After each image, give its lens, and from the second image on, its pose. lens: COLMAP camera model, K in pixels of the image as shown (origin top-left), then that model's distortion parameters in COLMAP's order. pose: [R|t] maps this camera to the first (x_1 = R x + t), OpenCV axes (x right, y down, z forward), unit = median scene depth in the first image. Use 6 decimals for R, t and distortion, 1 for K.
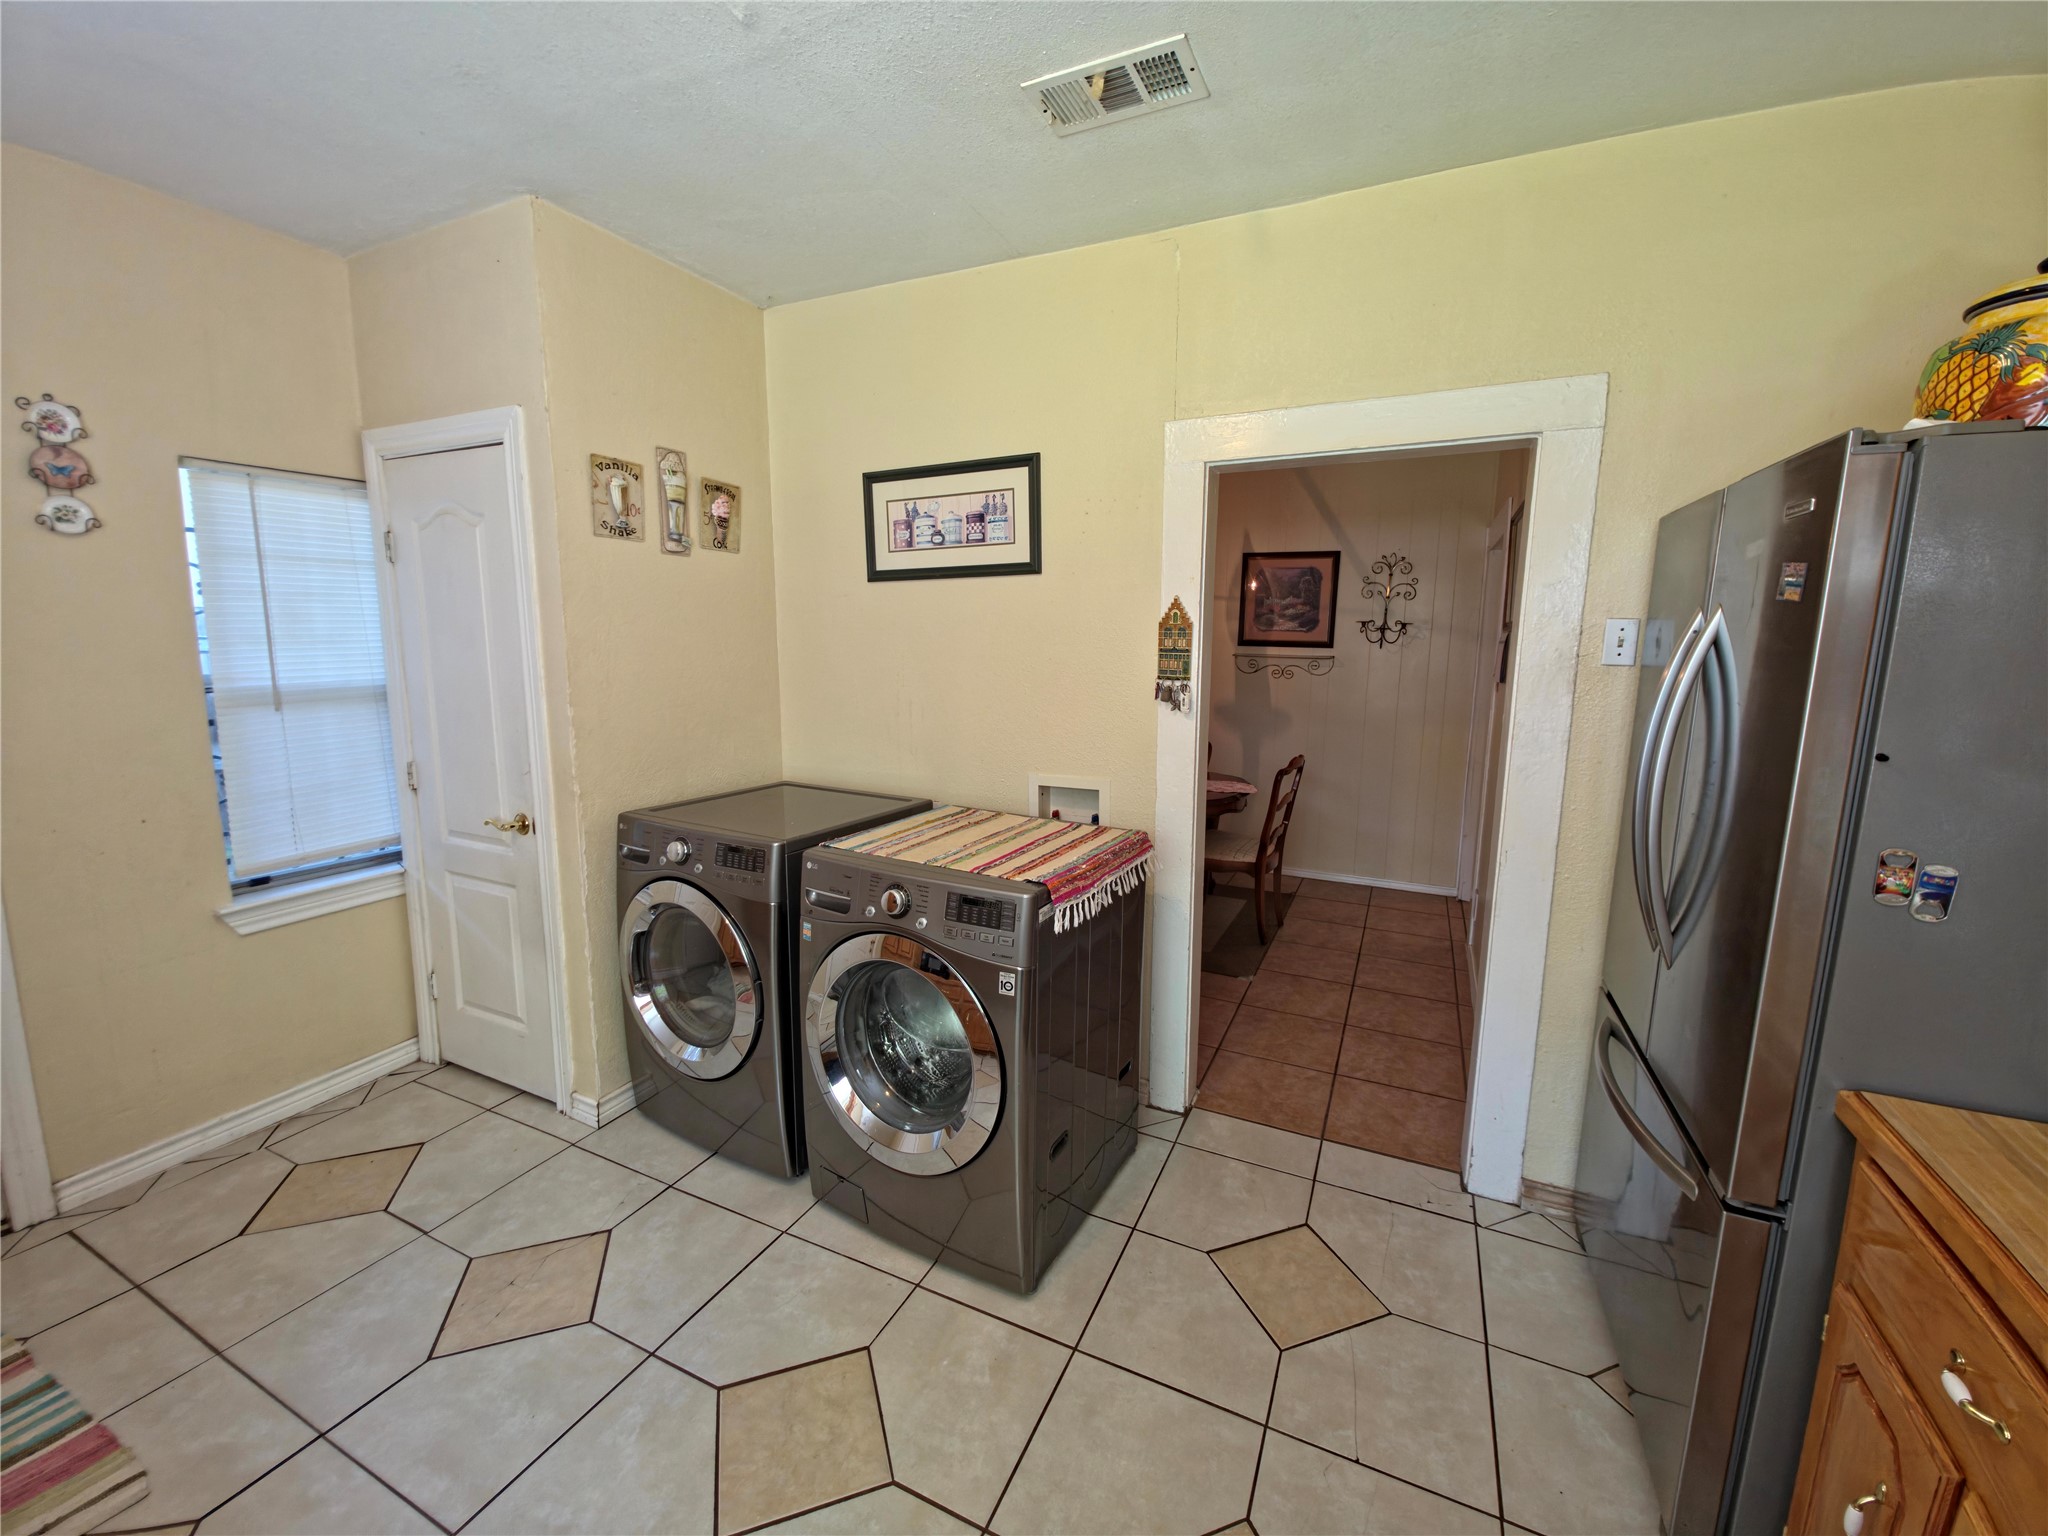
lens RADIAL K [[827.1, 0, 1022.9], [0, 827.1, 759.3], [0, 0, 1]] dist [0.007389, -0.002655]
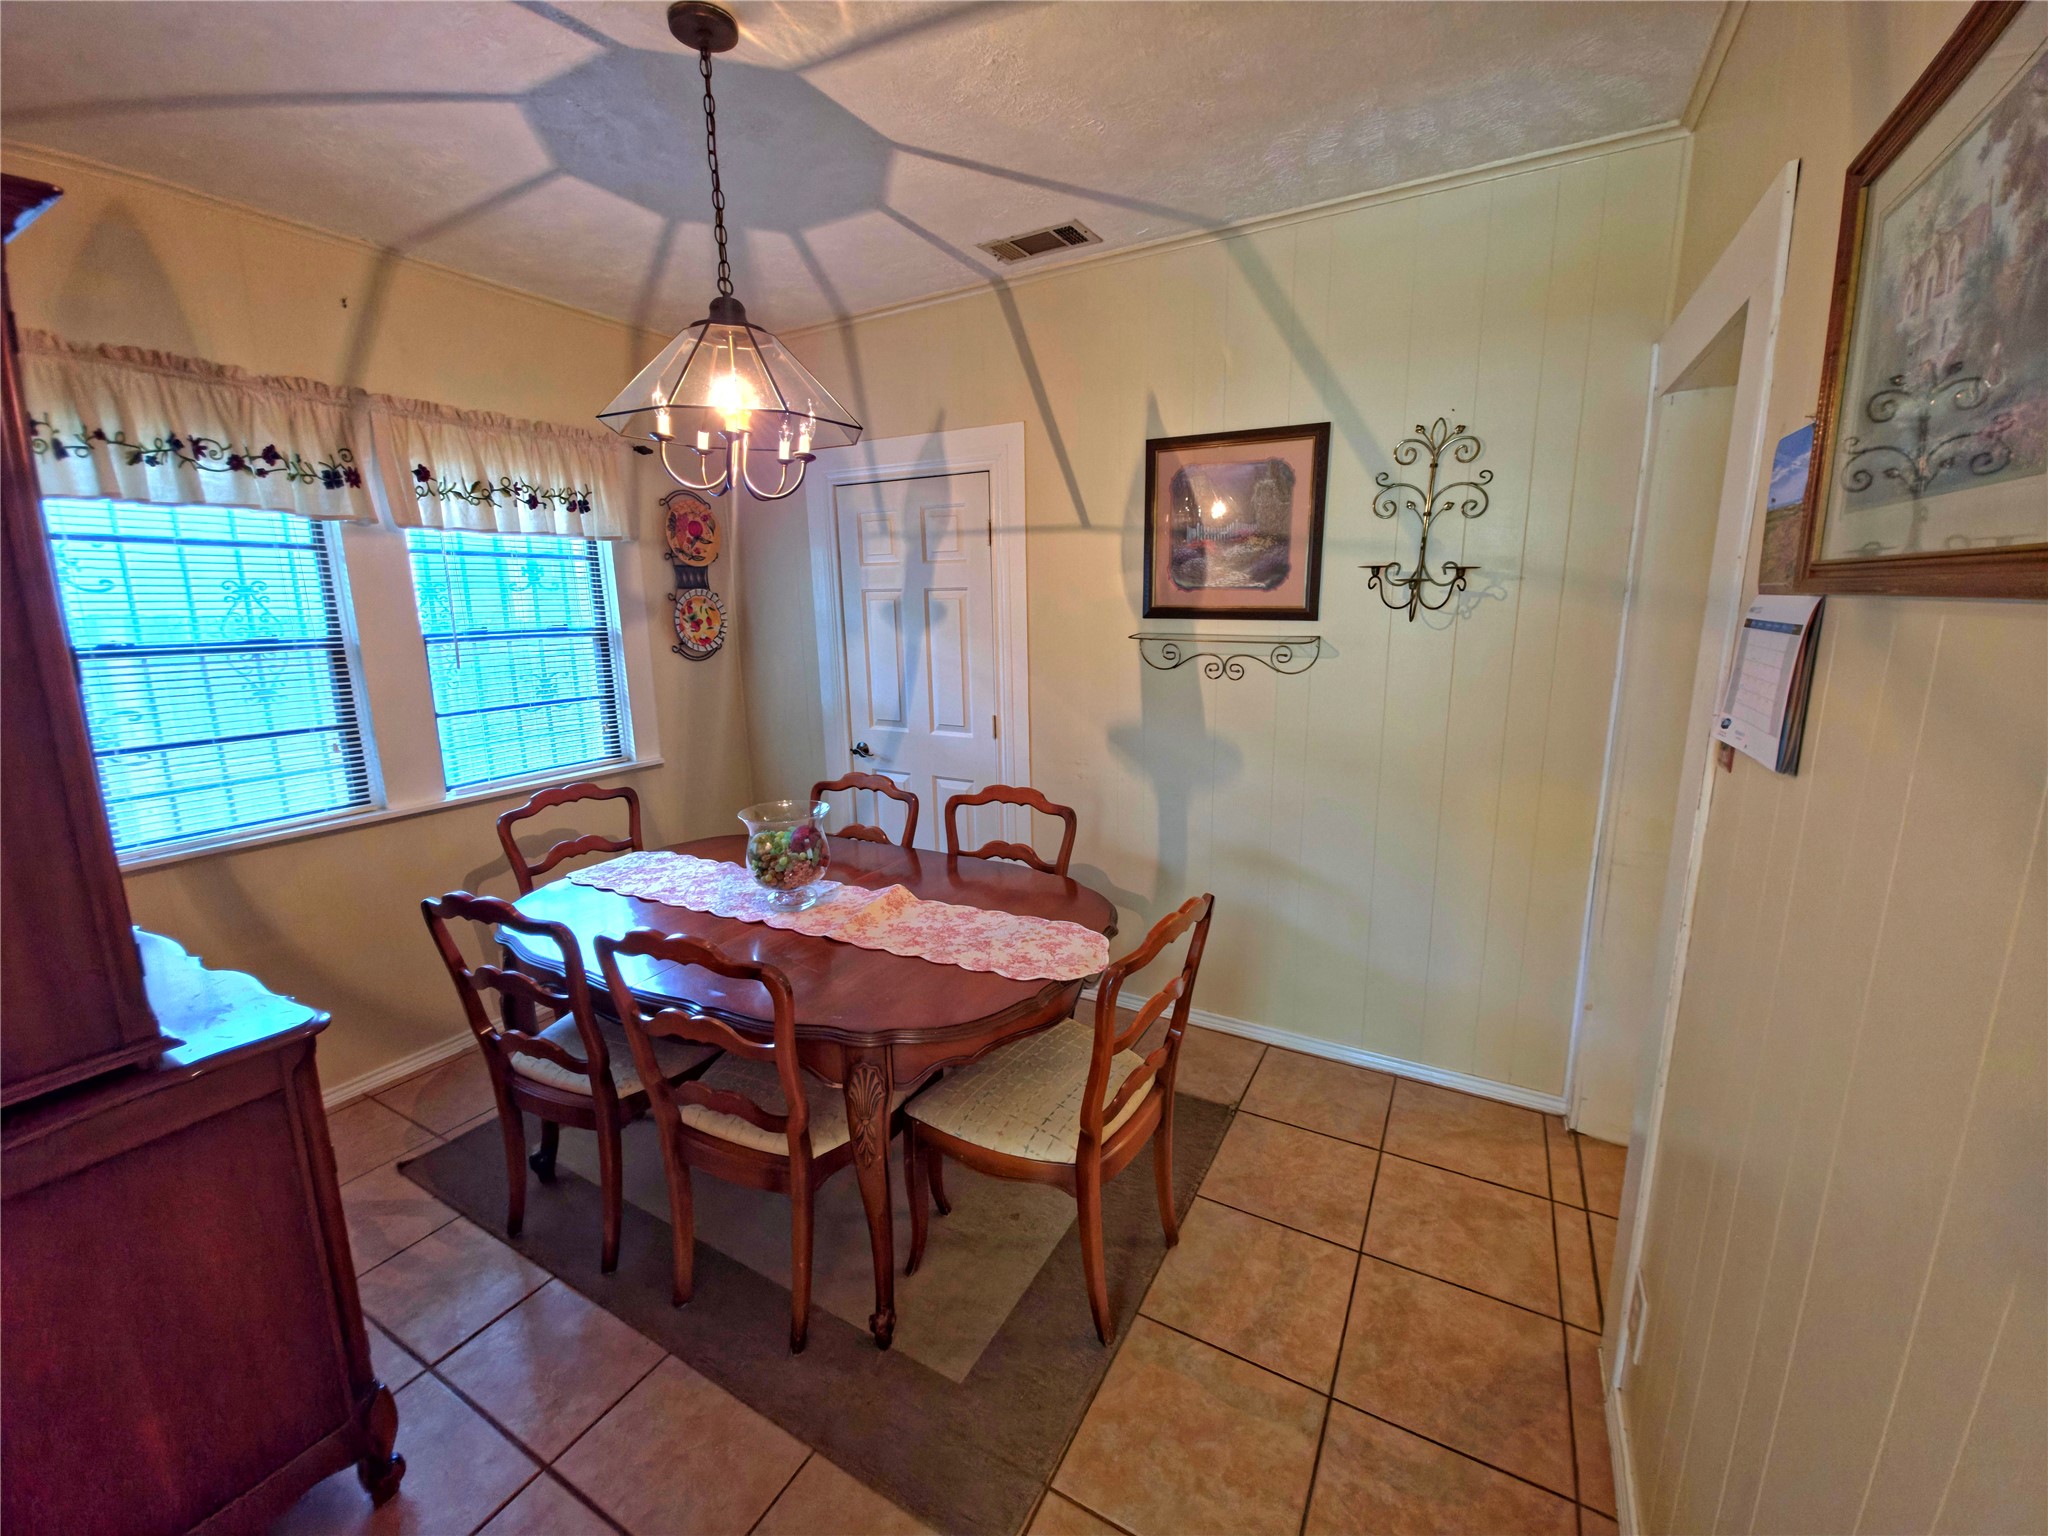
lens RADIAL K [[827.1, 0, 1019.4], [0, 827.1, 757.6], [0, 0, 1]] dist [0.007389, -0.002655]
pose [[0.995822, -0.023235, -0.088310, 0.237480], [0.029824, 0.996810, 0.074032, -0.094366], [0.086308, -0.076356, 0.993338, 0.477583]]
